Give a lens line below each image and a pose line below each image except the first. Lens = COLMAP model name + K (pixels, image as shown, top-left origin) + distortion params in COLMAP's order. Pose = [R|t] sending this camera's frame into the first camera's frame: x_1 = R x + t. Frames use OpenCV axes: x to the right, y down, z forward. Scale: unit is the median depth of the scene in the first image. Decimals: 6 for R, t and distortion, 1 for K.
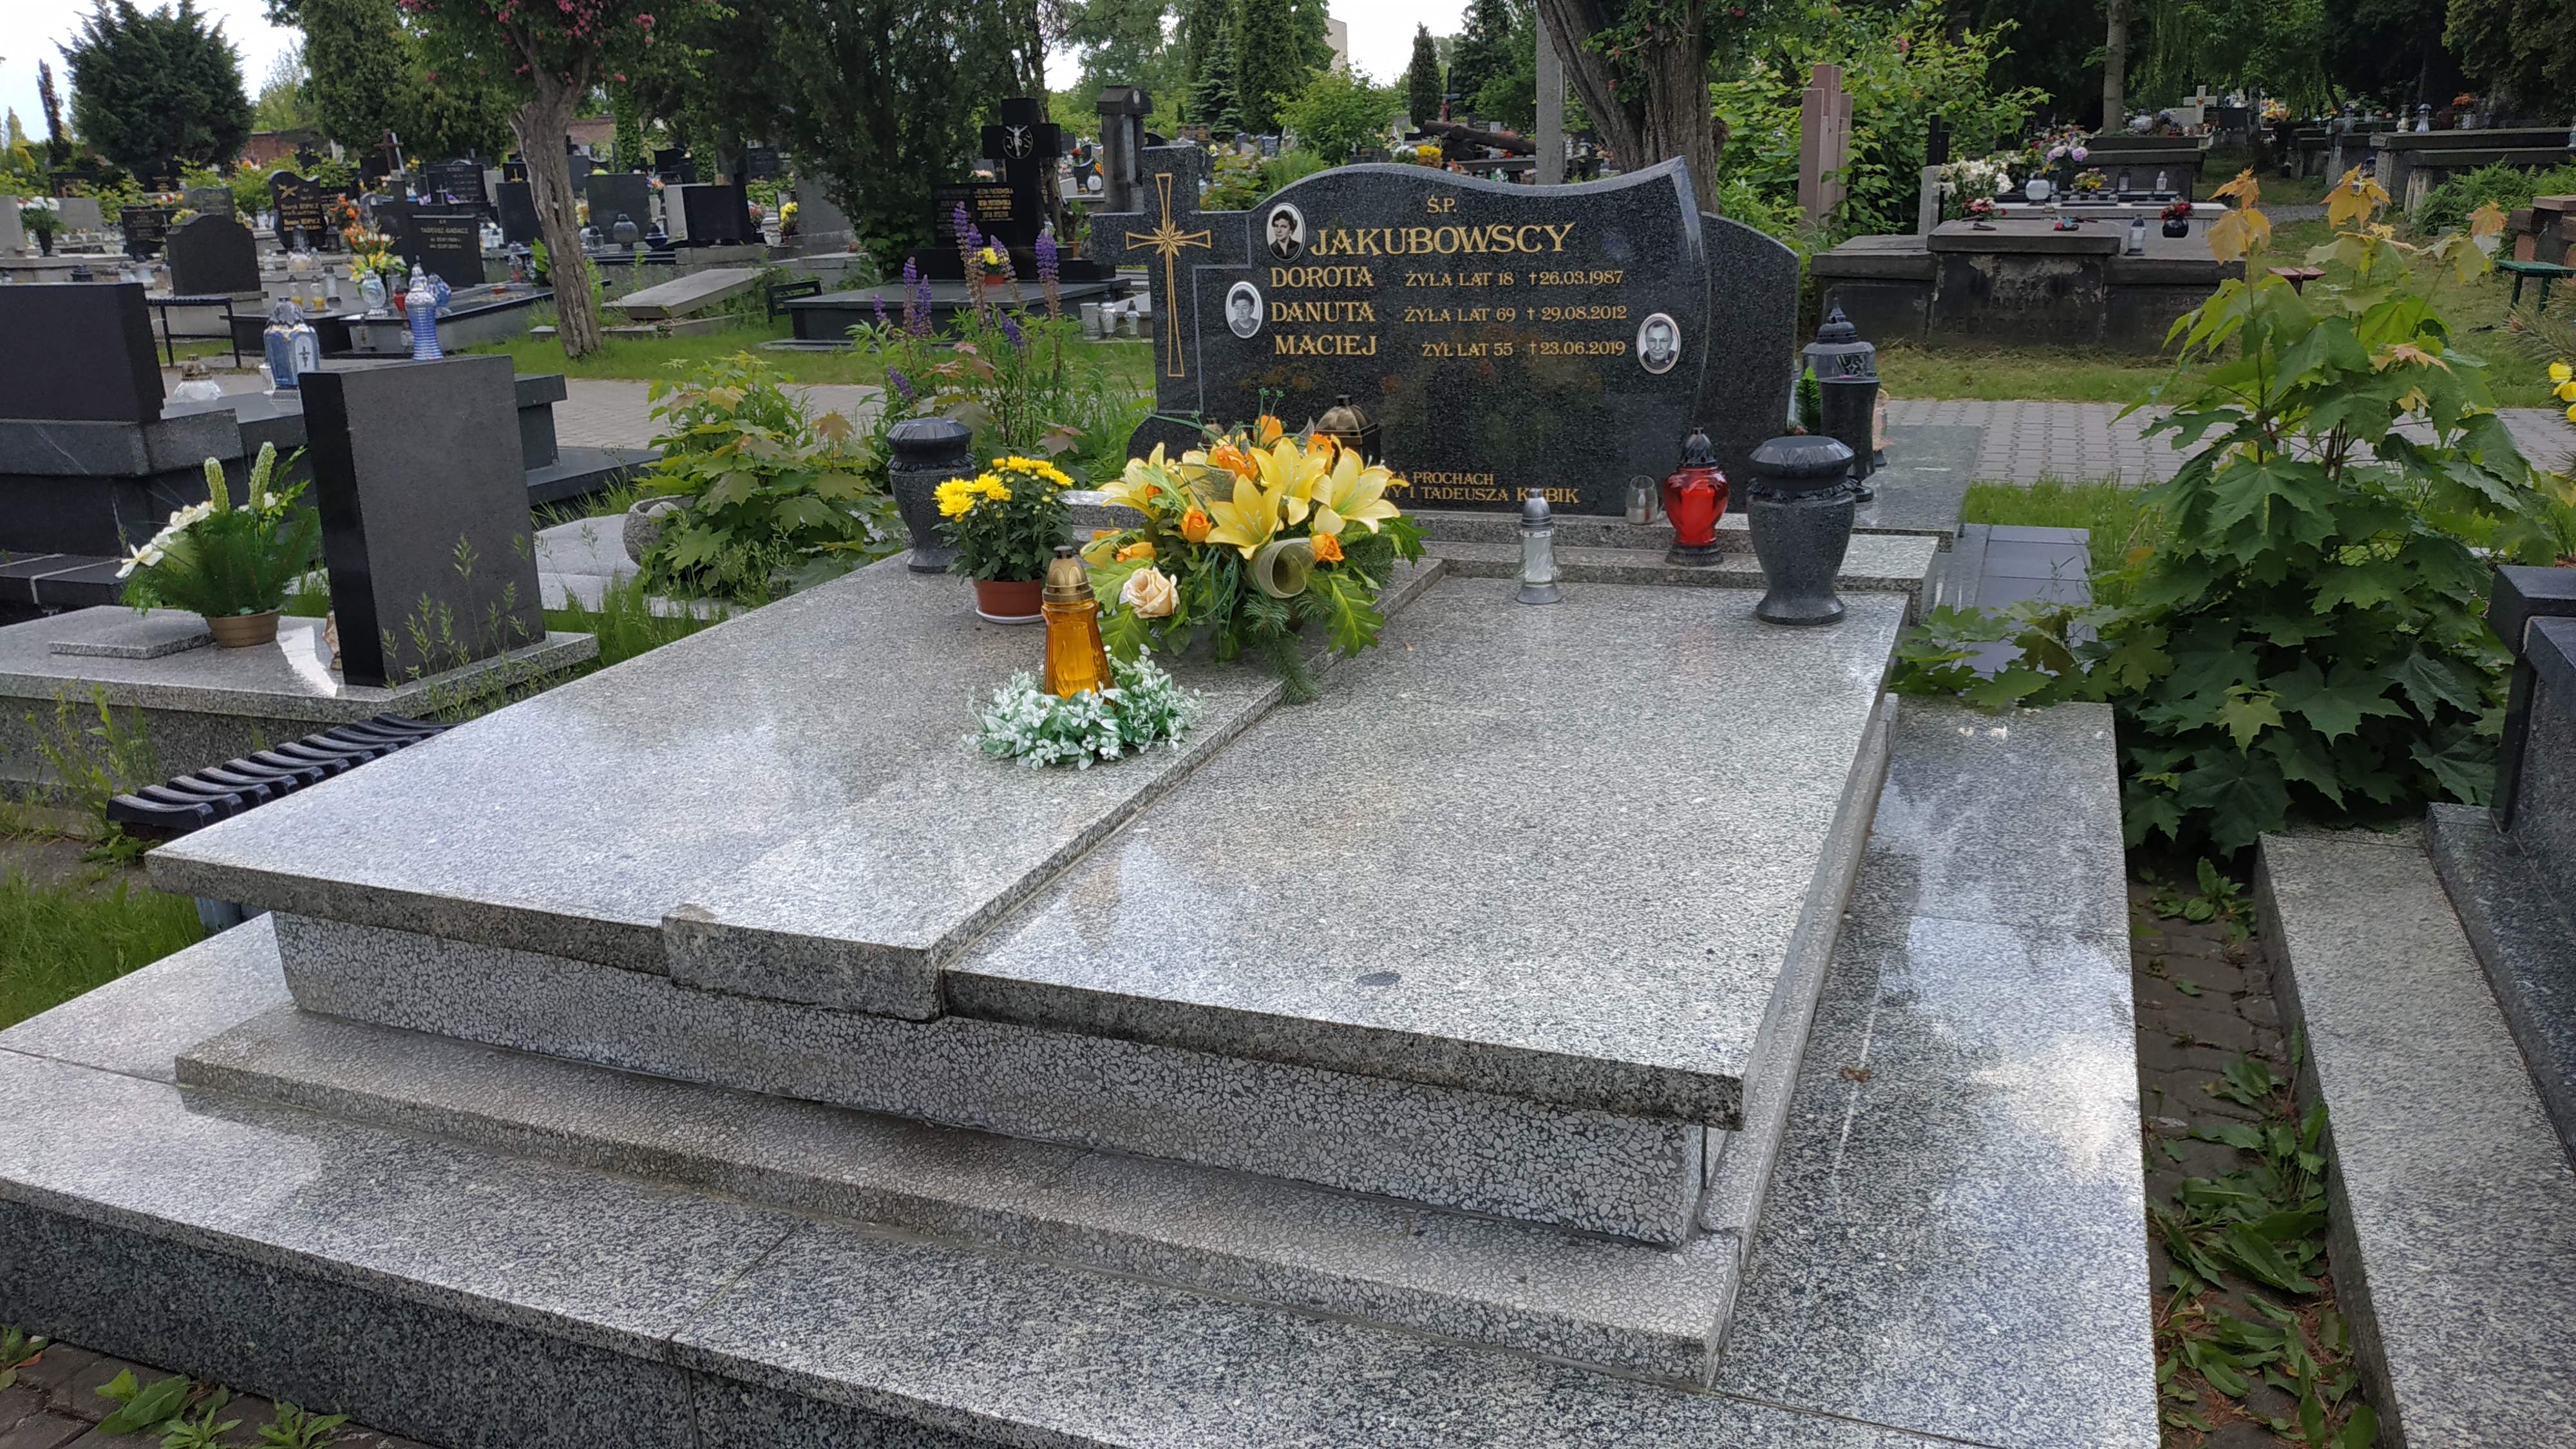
lens RADIAL K [[1875.9, 0, 1290.6], [0, 1875.9, 722.9], [0, 0, 1]] dist [0.023515, -0.064455]
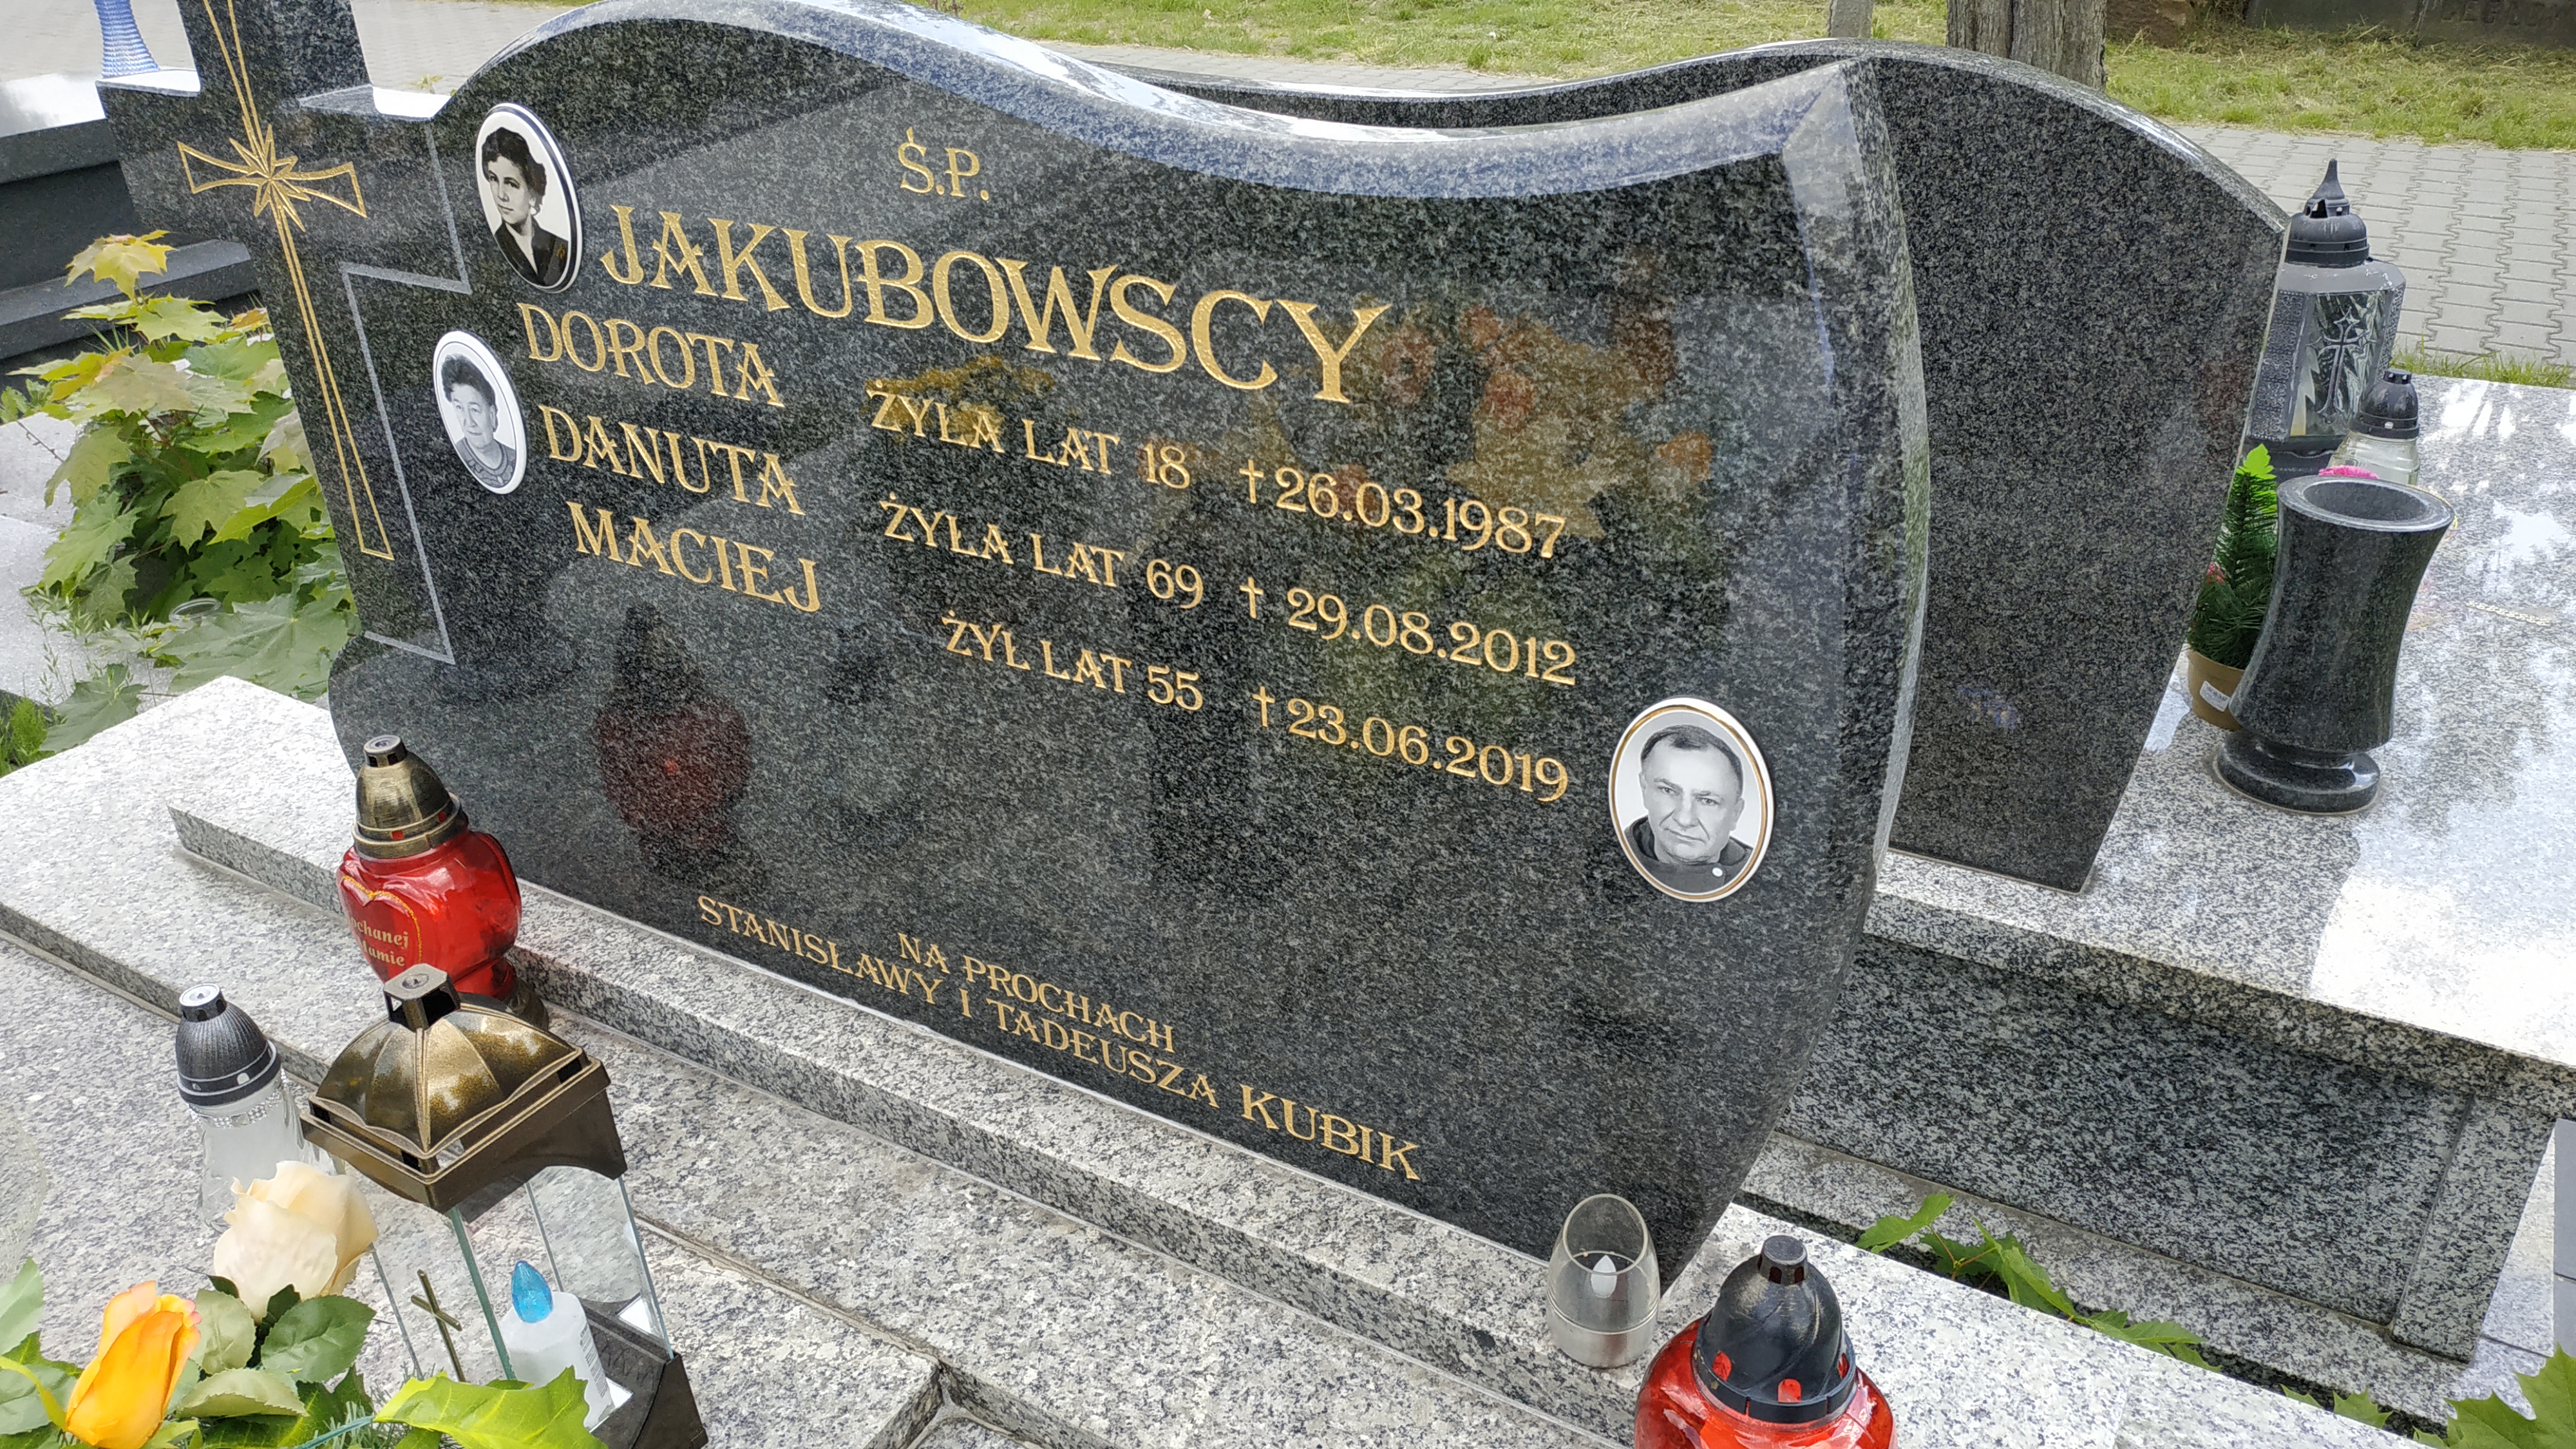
lens RADIAL K [[1875.9, 0, 1334.4], [0, 1875.9, 733.3], [0, 0, 1]] dist [0.023515, -0.064455]
pose [[0.989303, 0.080888, -0.121399, 0.170764], [-0.051832, 0.972797, 0.225785, -0.255328], [0.136360, -0.217077, 0.966583, 0.716563]]
